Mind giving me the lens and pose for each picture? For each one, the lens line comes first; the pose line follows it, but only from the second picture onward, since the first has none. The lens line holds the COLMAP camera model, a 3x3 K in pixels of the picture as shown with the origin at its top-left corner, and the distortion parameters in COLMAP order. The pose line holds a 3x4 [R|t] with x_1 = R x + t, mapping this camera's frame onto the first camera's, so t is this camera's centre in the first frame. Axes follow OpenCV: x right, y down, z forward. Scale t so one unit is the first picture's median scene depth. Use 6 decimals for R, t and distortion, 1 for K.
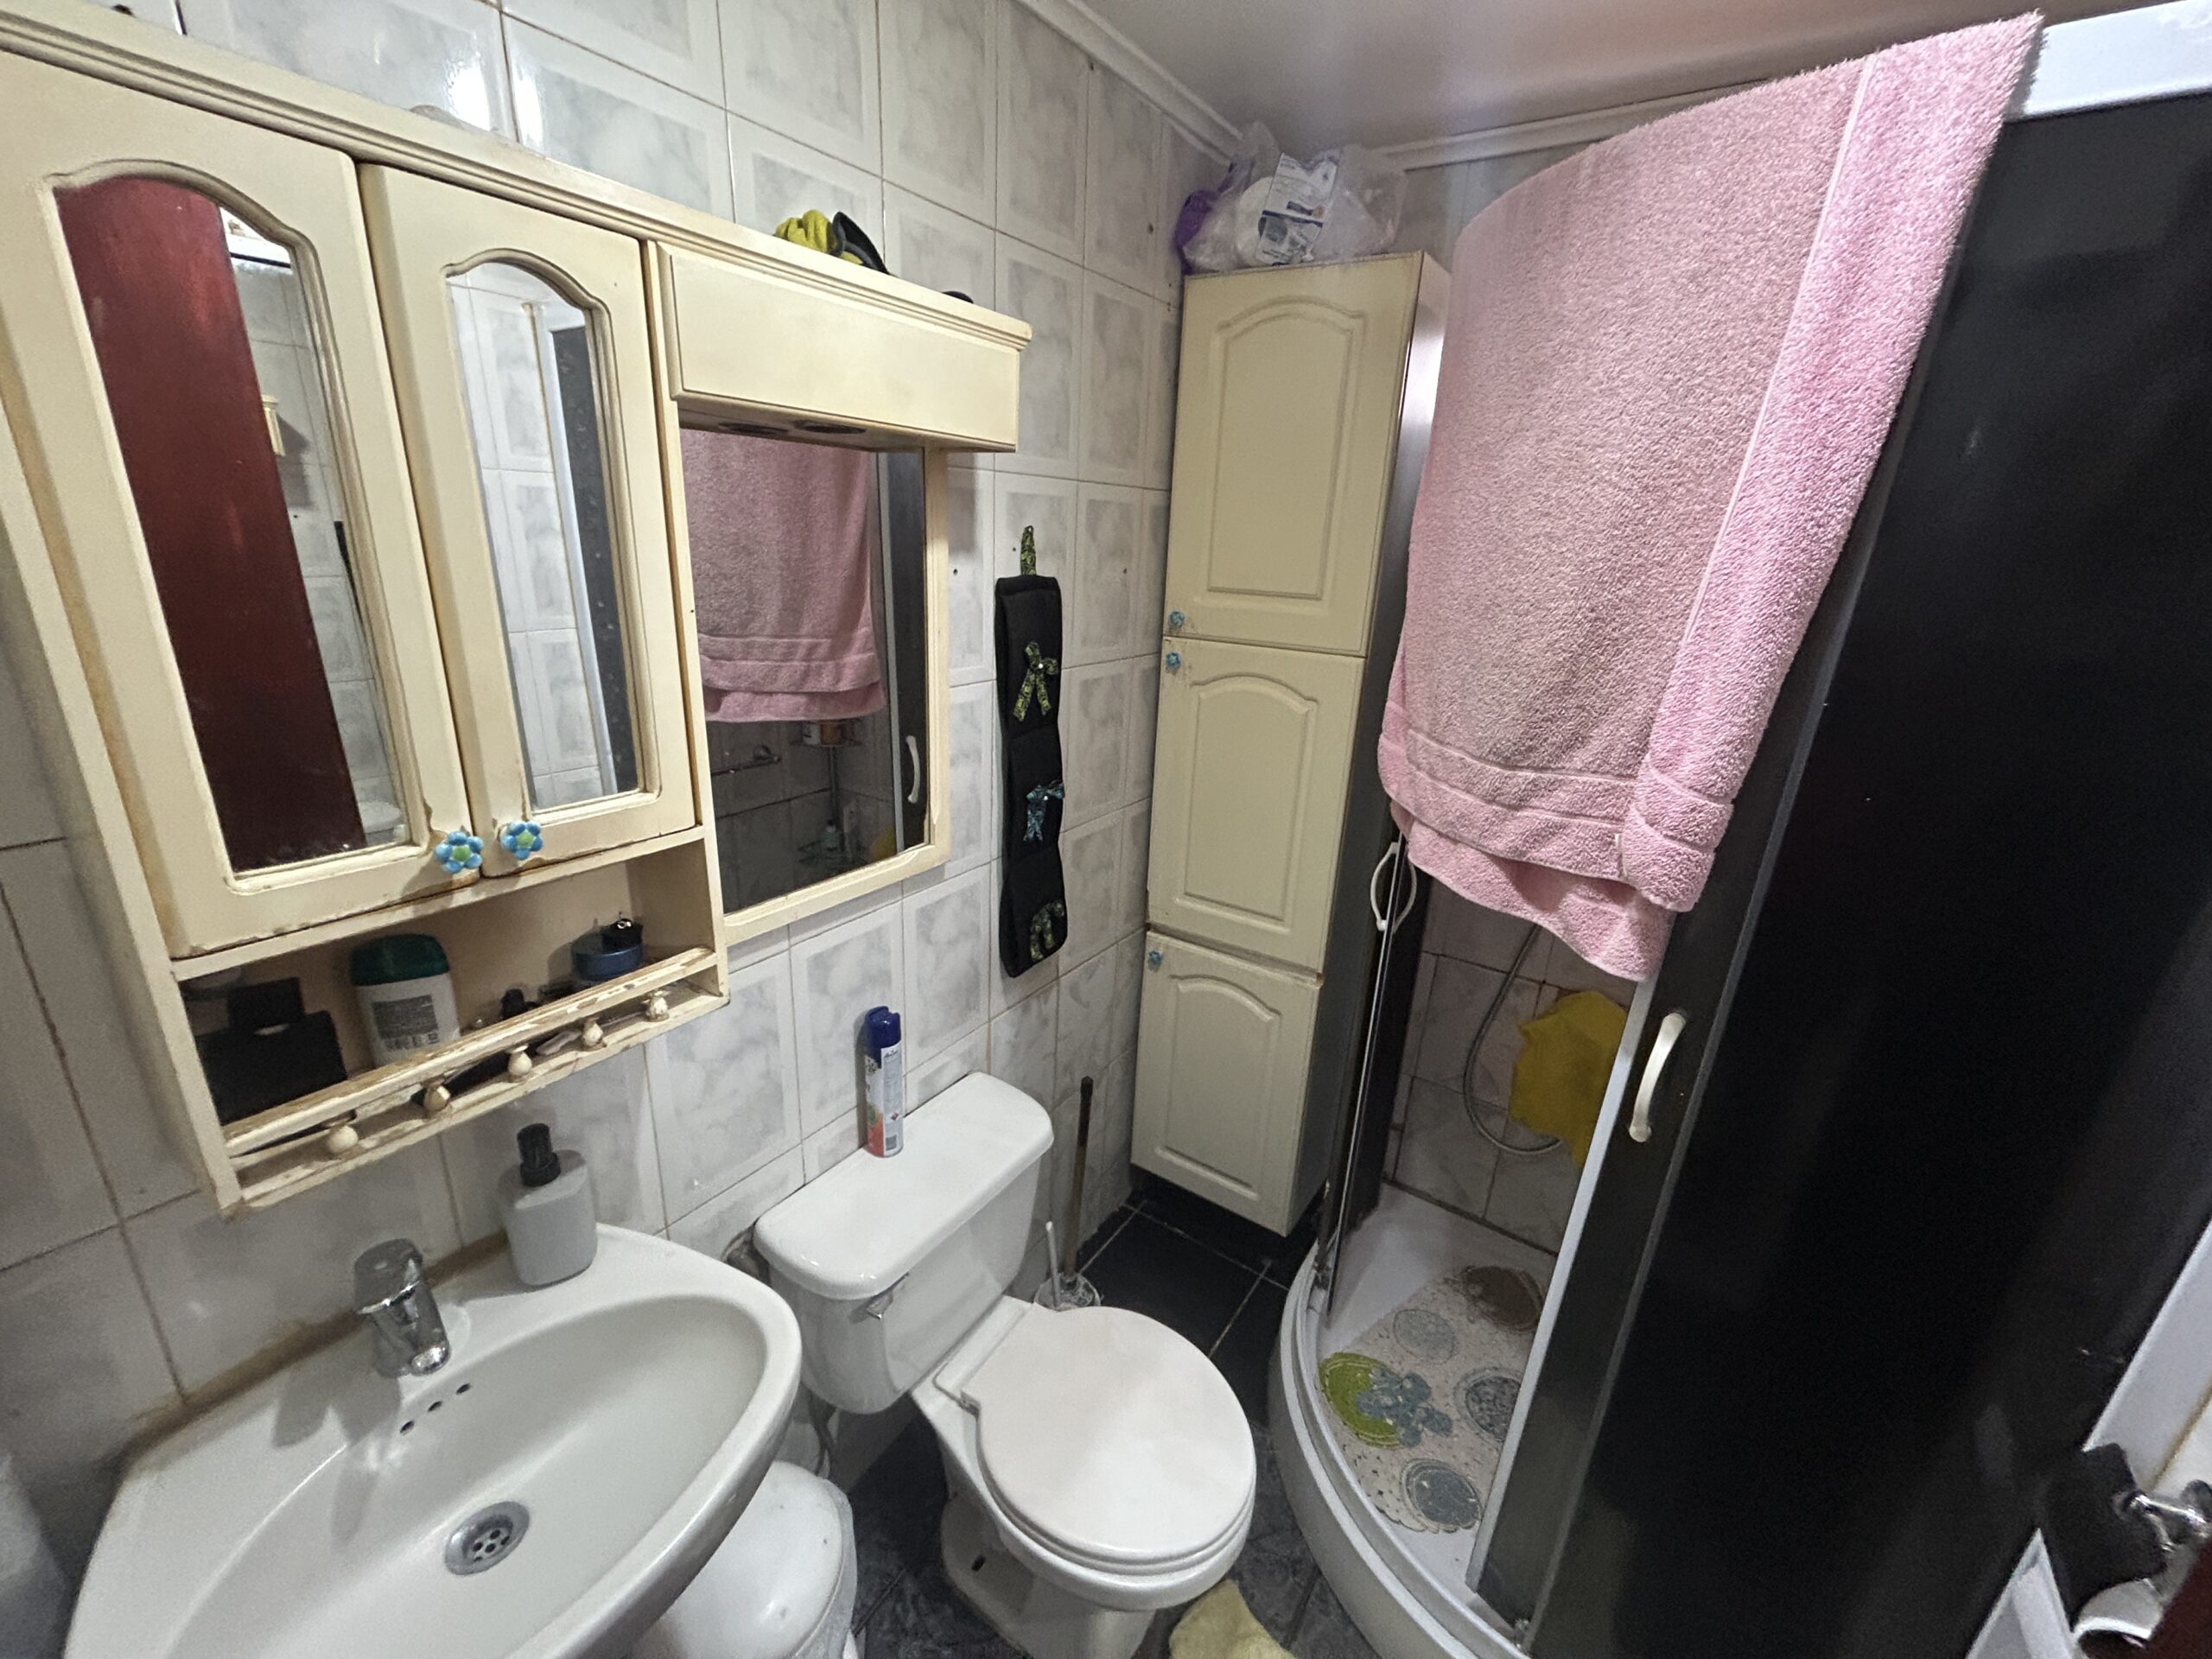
lens RADIAL K [[889.3, 0, 1102.9], [0, 889.3, 828.1], [0, 0, 1]] dist [0.000434, -0.000230]
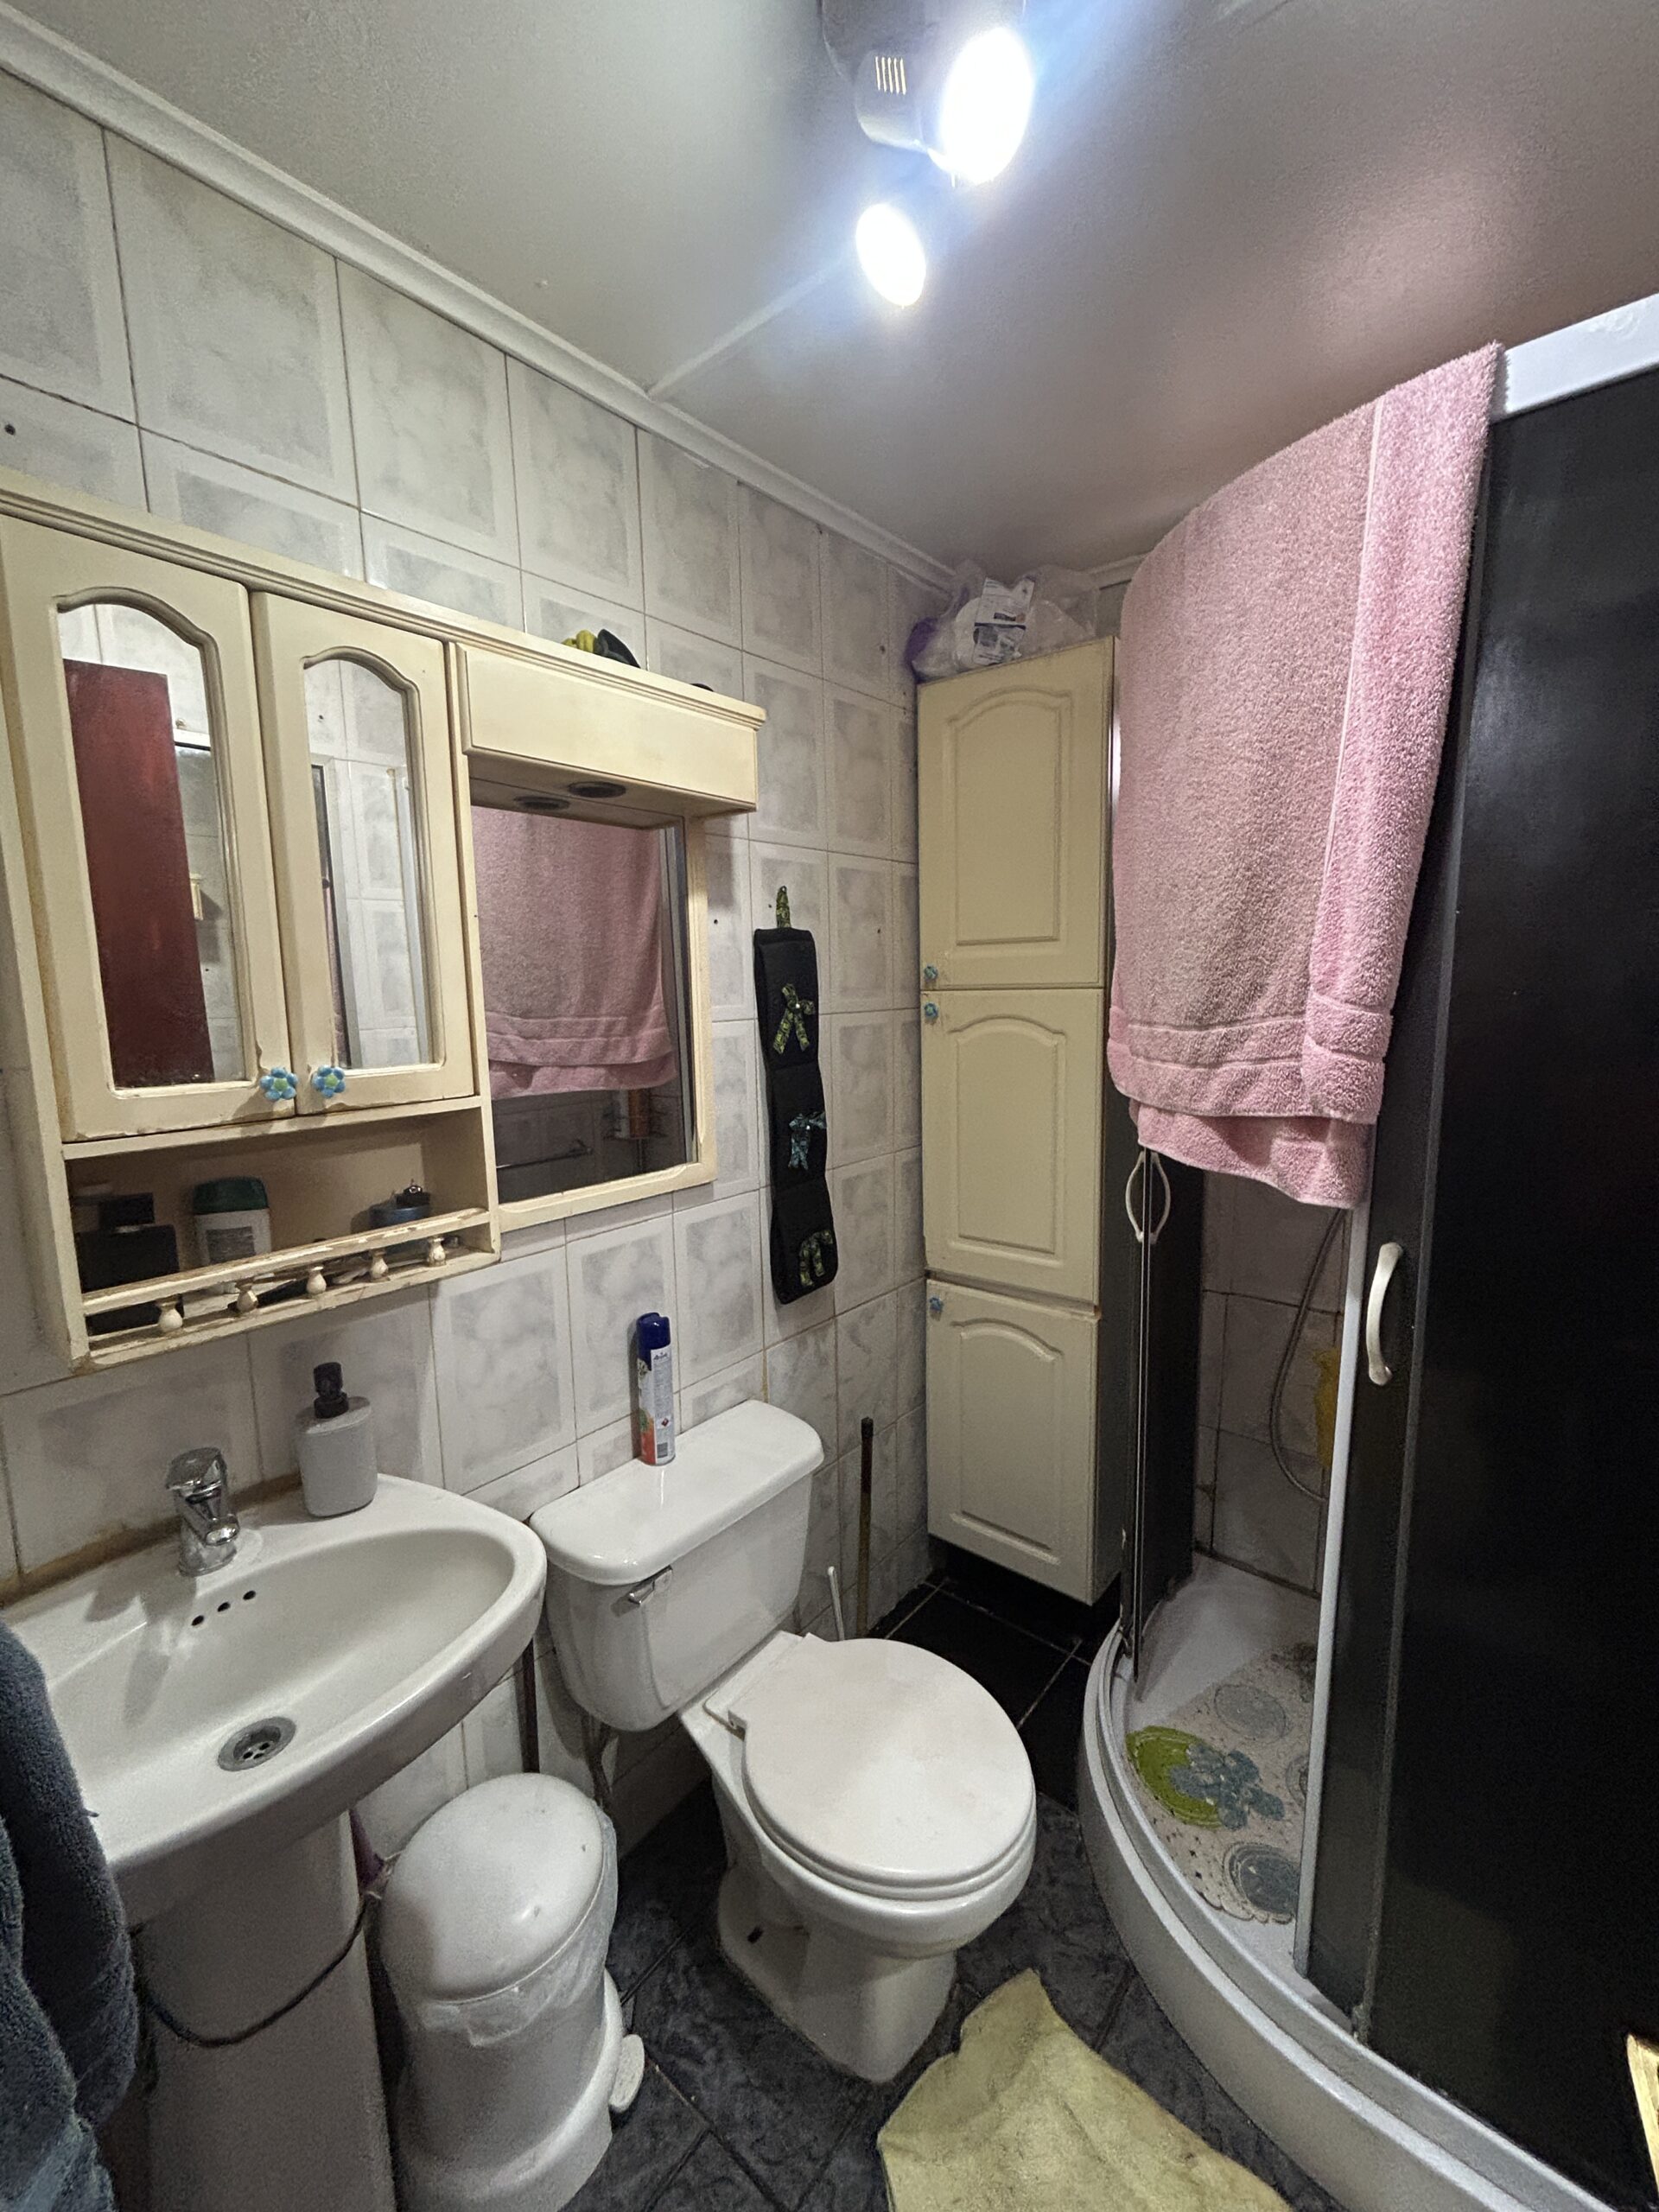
lens RADIAL K [[889.3, 0, 830.8], [0, 889.3, 1106.3], [0, 0, 1]] dist [0.000434, -0.000230]
pose [[0.992582, -0.051789, -0.109998, 0.098846], [0.030562, 0.981970, -0.186552, 0.170005], [0.117676, 0.181807, 0.976268, -0.068172]]
